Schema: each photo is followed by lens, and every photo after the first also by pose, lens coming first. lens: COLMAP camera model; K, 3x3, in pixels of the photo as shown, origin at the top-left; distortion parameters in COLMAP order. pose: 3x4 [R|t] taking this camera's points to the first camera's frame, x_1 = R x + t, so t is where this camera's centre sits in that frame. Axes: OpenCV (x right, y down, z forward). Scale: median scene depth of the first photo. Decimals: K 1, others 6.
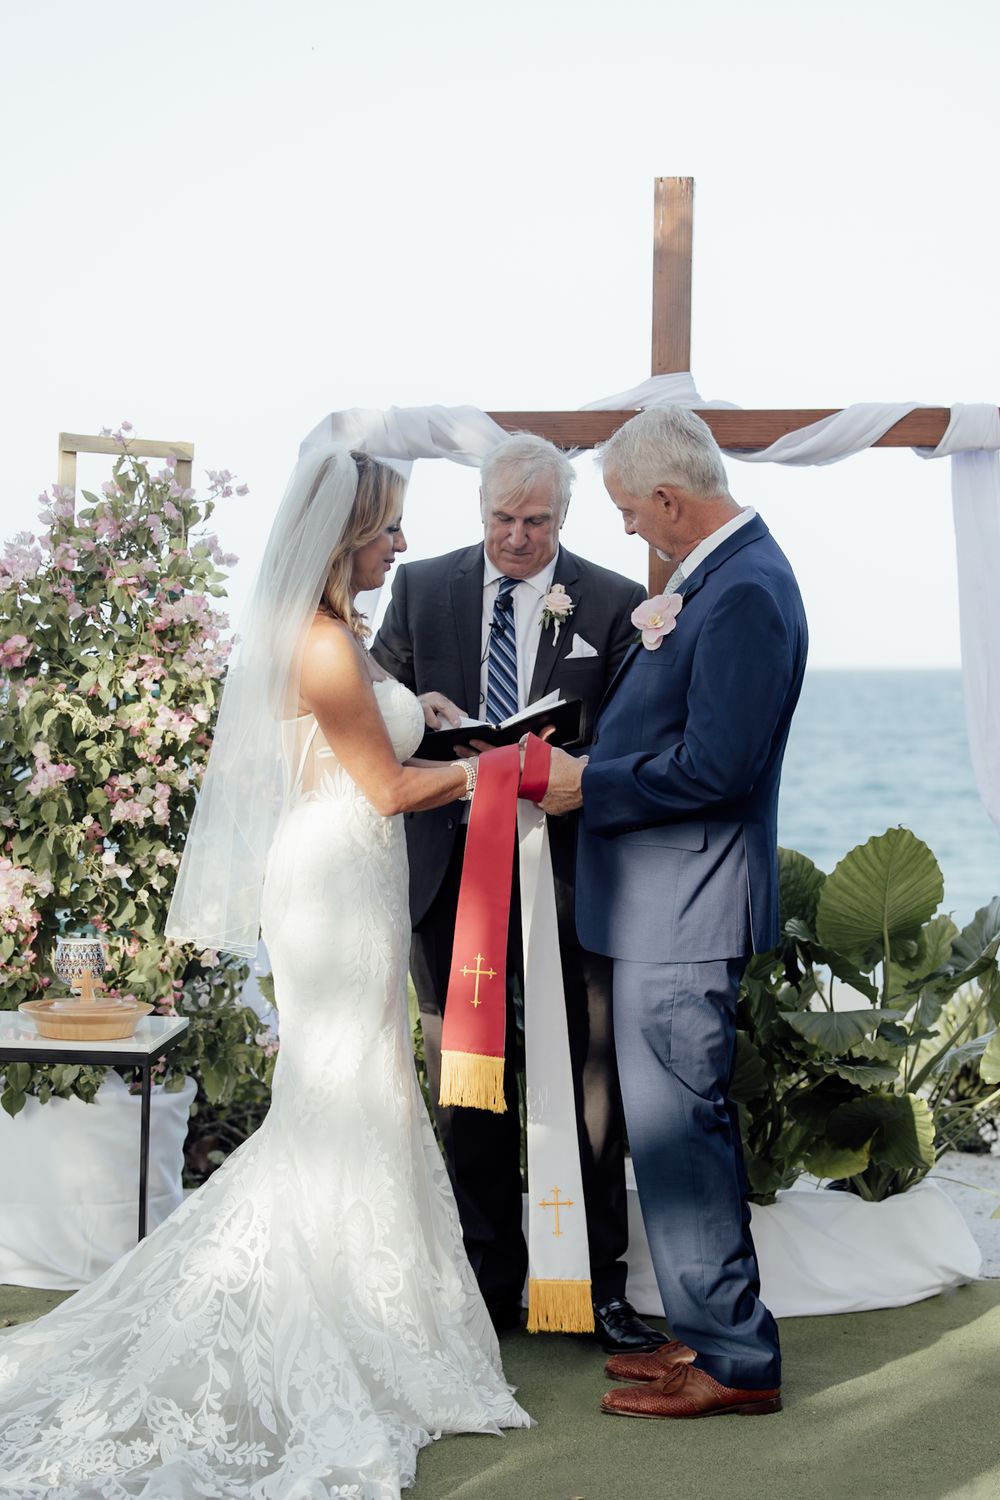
lens RADIAL K [[3030.3, 0, 500.0], [0, 3030.3, 750.0], [0, 0, 1]] dist [0.066167, 0.122535]
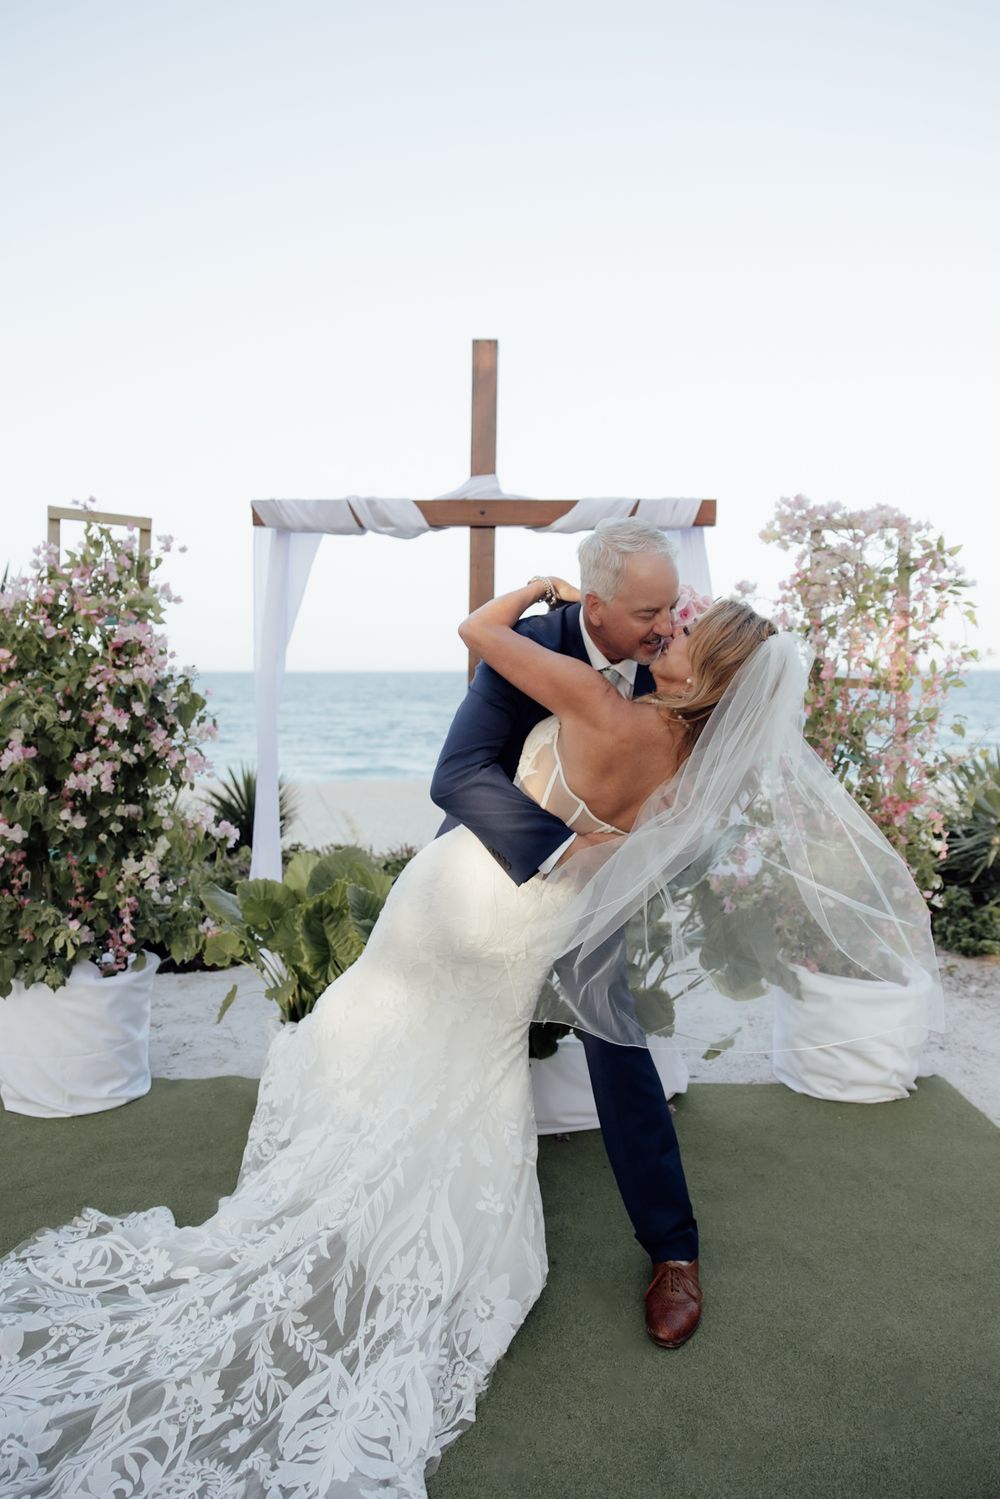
lens RADIAL K [[1046.6, 0, 500.0], [0, 1046.6, 749.5], [0, 0, 1]] dist [-0.002028, -0.000435]
pose [[0.998059, 0.001614, 0.062253, 0.034305], [-0.005263, 0.998273, 0.058502, -0.021632], [-0.062051, -0.058716, 0.996344, 0.502498]]
